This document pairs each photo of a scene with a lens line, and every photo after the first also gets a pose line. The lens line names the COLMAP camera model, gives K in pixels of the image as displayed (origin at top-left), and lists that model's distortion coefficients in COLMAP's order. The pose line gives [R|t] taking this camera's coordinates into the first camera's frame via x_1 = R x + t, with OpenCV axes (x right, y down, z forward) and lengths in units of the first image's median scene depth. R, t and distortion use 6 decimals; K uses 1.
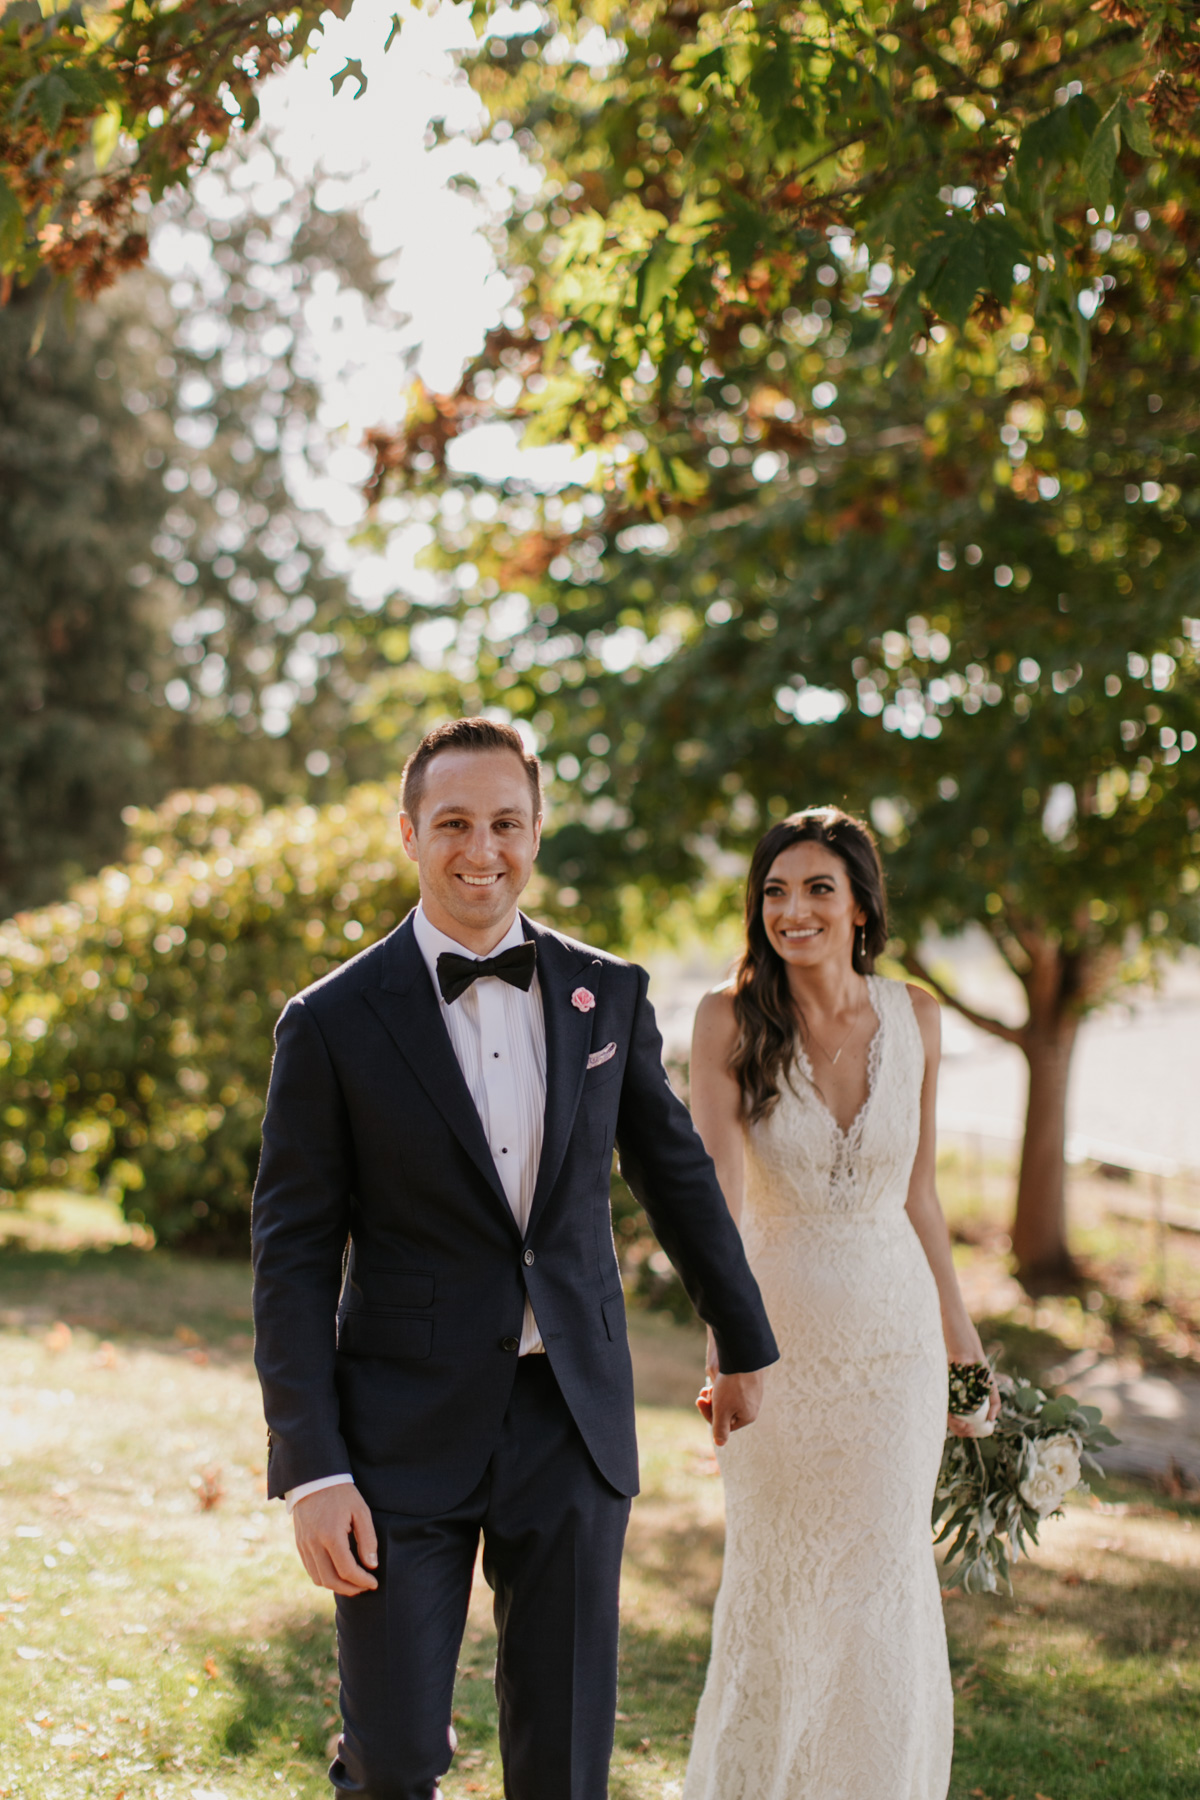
lens RADIAL K [[2674.4, 0, 595.5], [0, 2674.4, 902.6], [0, 0, 1]] dist [0.032389, 0.000000]
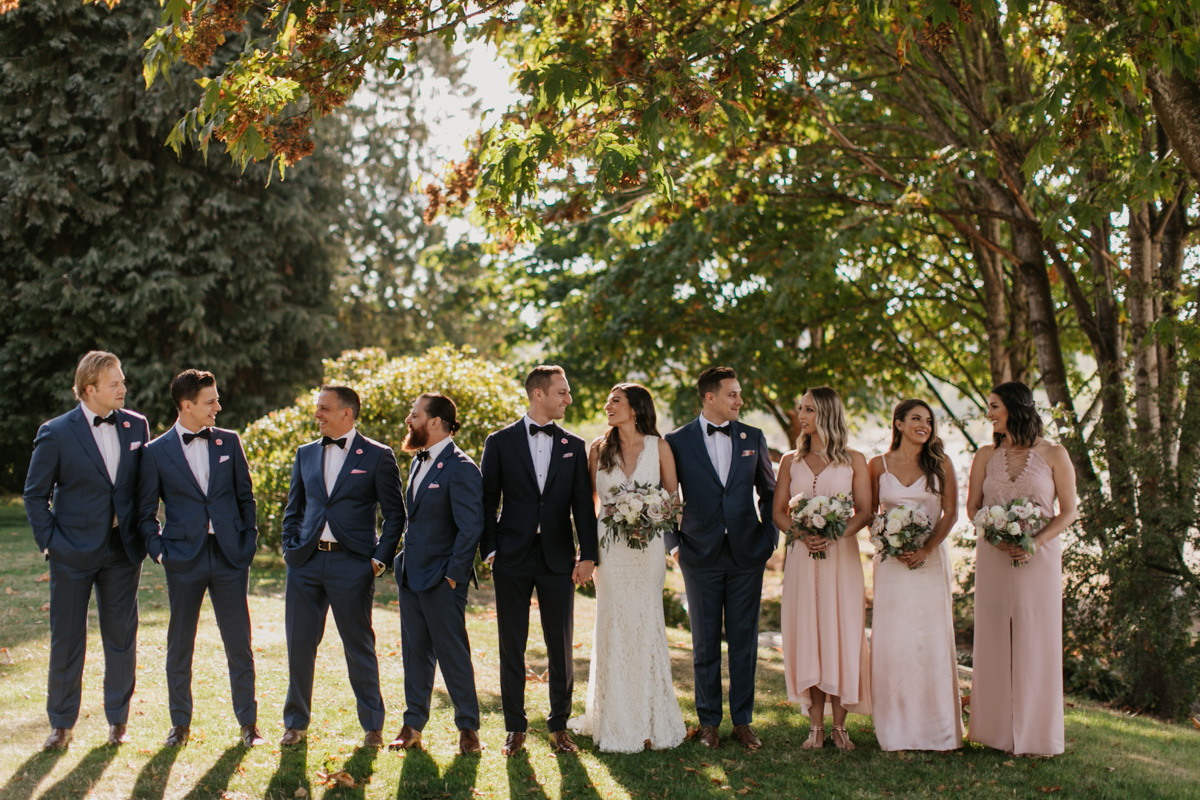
lens RADIAL K [[1783.0, 0, 603.1], [0, 1783.0, 396.3], [0, 0, 1]] dist [0.032389, 0.000000]
pose [[0.999654, -0.011616, -0.023587, 0.045703], [0.011474, 0.999915, -0.006132, 0.003041], [0.023656, 0.005859, 0.999703, -0.228892]]
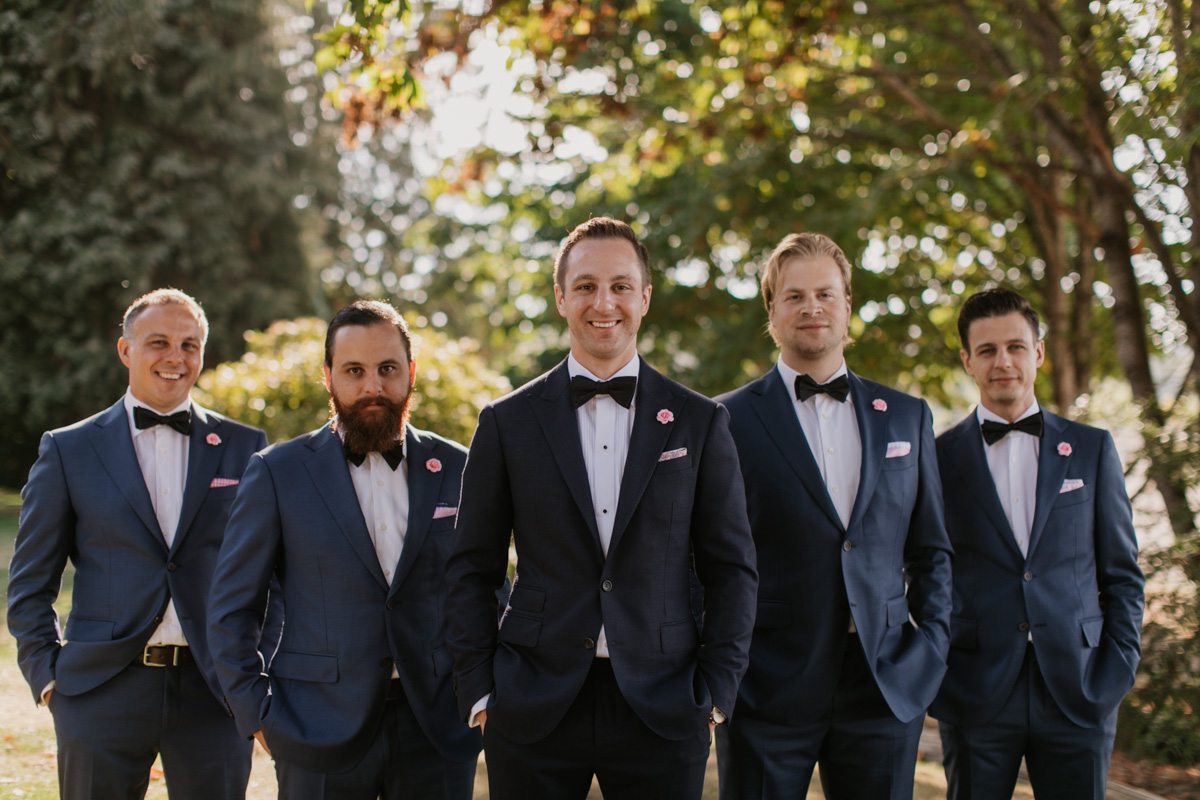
lens RADIAL K [[1783.0, 0, 600.2], [0, 1783.0, 405.0], [0, 0, 1]] dist [0.032389, 0.000000]
pose [[0.999508, 0.007684, -0.030414, 0.046779], [-0.007664, 0.999970, 0.000789, 0.003220], [0.030420, -0.000555, 0.999537, -0.186131]]
